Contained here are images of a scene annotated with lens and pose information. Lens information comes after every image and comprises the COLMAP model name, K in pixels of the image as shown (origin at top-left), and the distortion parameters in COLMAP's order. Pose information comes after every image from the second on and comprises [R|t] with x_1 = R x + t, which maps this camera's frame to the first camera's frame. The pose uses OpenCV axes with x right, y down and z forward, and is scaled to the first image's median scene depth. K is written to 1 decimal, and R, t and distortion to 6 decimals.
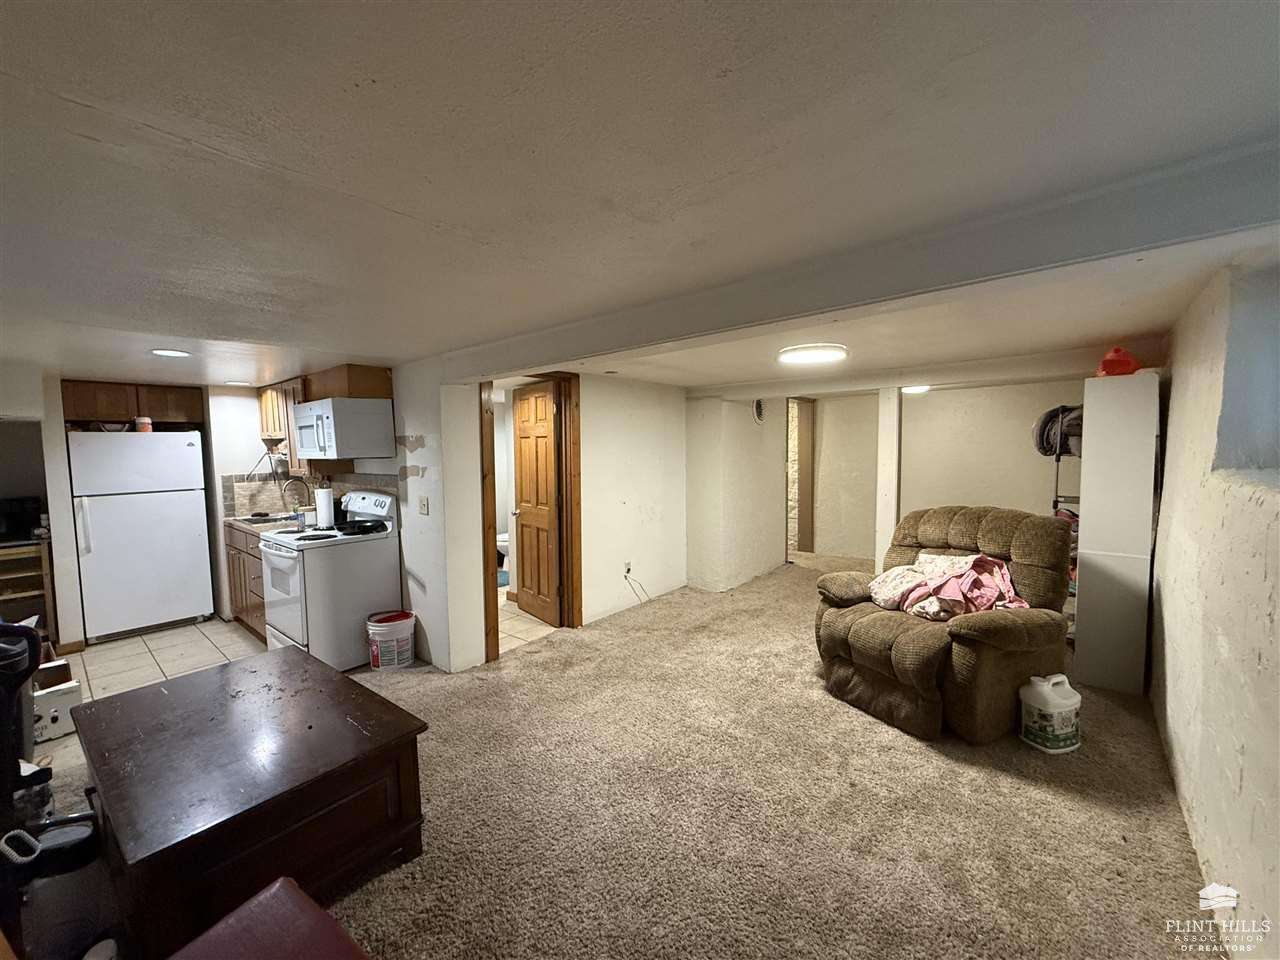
lens RADIAL K [[513.3, 0, 639.7], [0, 513.3, 479.6], [0, 0, 1]] dist [-0.000836, -0.000048]
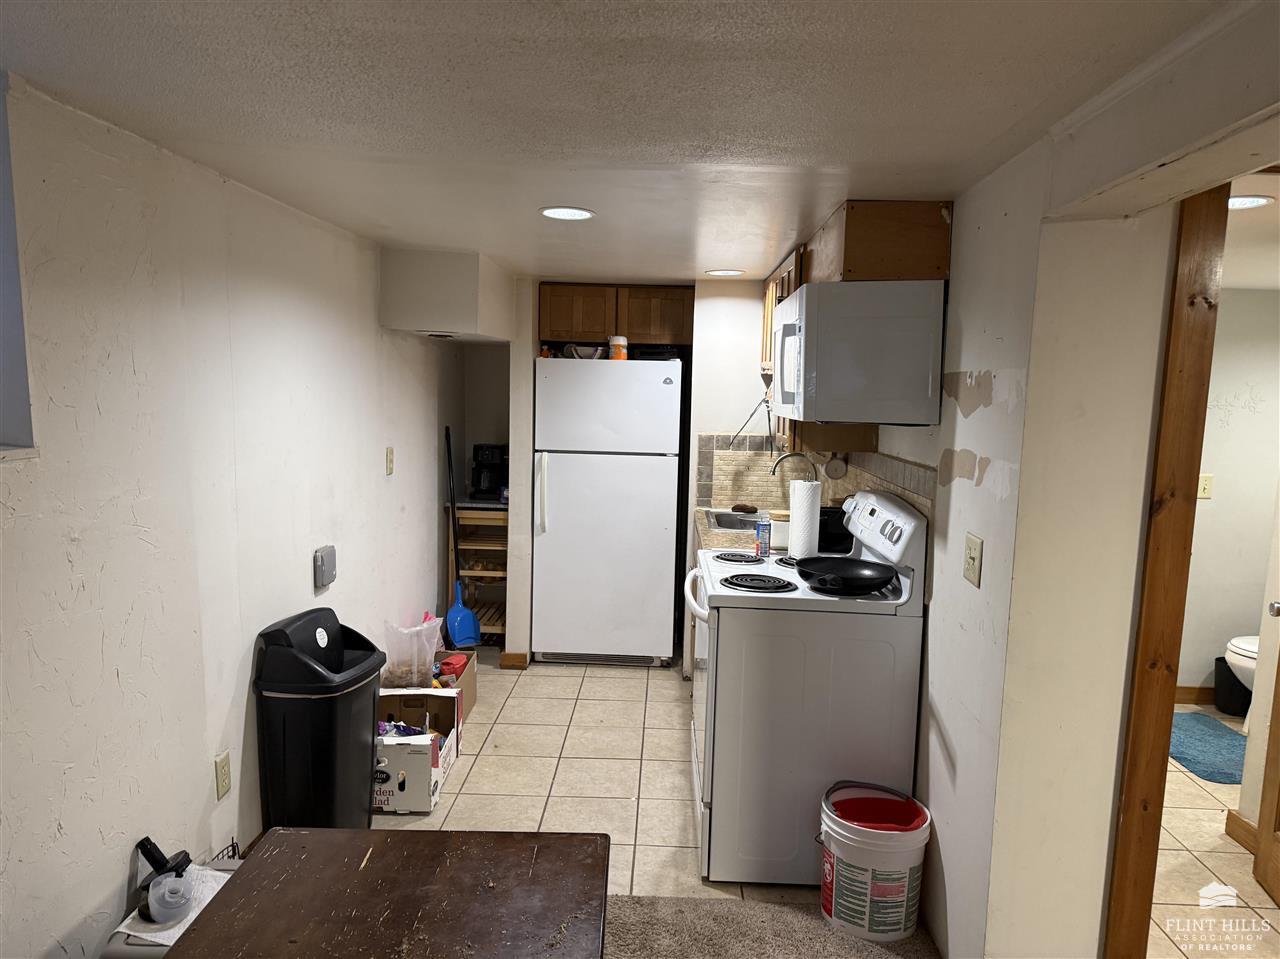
lens RADIAL K [[893.8, 0, 639.5], [0, 893.8, 488.8], [0, 0, 1]] dist [0.026481, -0.013149]
pose [[0.616973, 0.121179, -0.777599, -0.059898], [-0.089773, 0.992461, 0.083433, -0.029821], [0.781847, 0.018332, 0.623201, 0.354016]]
